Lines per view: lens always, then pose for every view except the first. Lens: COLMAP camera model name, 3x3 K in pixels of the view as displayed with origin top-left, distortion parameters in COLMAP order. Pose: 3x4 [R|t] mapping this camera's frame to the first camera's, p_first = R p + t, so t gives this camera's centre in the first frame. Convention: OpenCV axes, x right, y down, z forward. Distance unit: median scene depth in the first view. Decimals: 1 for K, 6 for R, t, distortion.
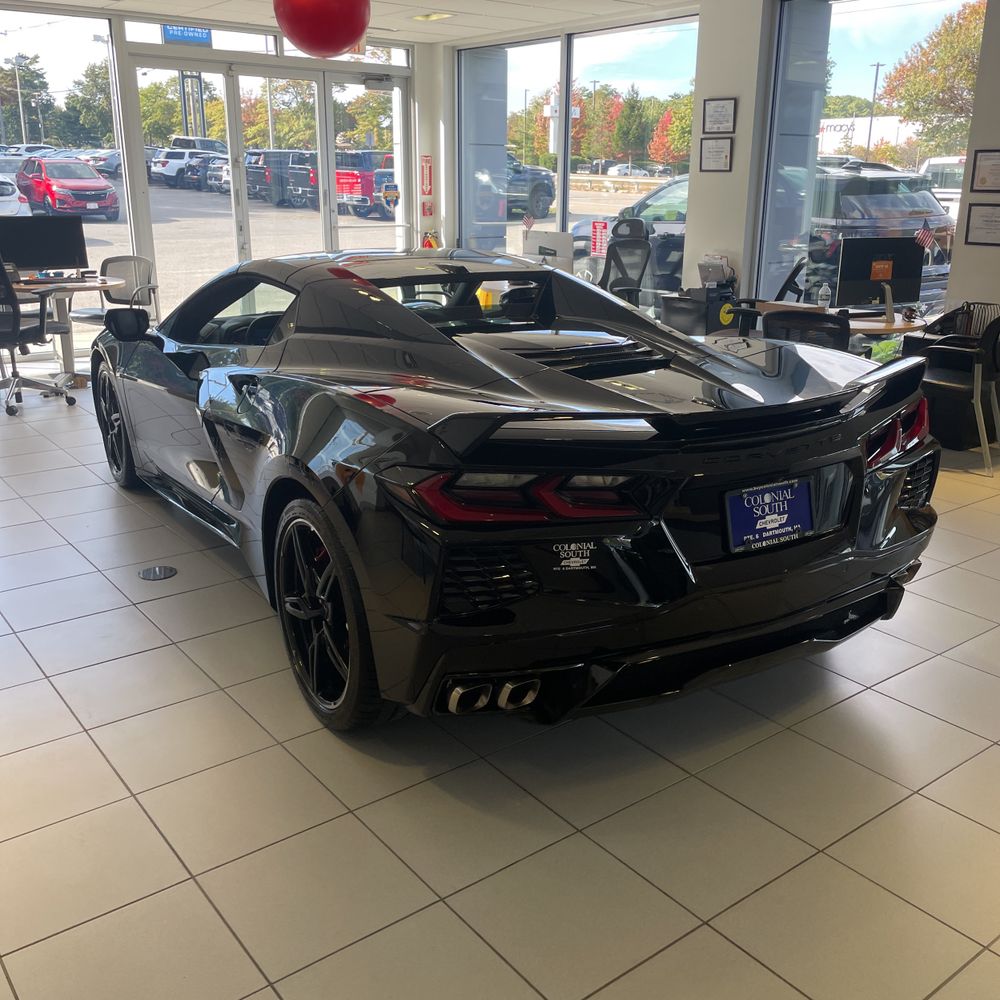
lens RADIAL K [[1022.4, 0, 502.0], [0, 1022.4, 499.2], [0, 0, 1]] dist [0.070688, -0.106175]
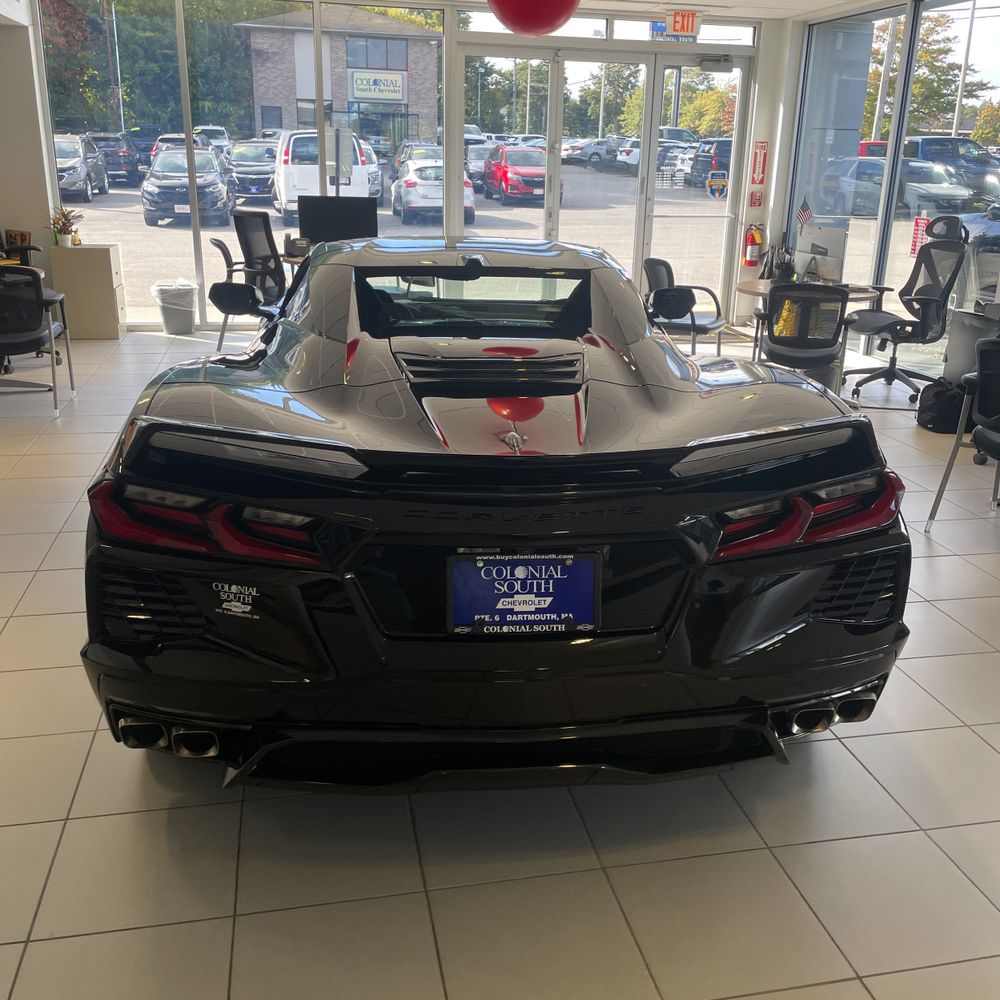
lens RADIAL K [[1011.9, 0, 502.1], [0, 1011.9, 492.9], [0, 0, 1]] dist [0.089023, -0.127112]
pose [[0.900017, 0.146205, -0.410602, 0.208246], [-0.143671, 0.988926, 0.037212, -0.032939], [0.411496, 0.025500, 0.911055, 0.109109]]
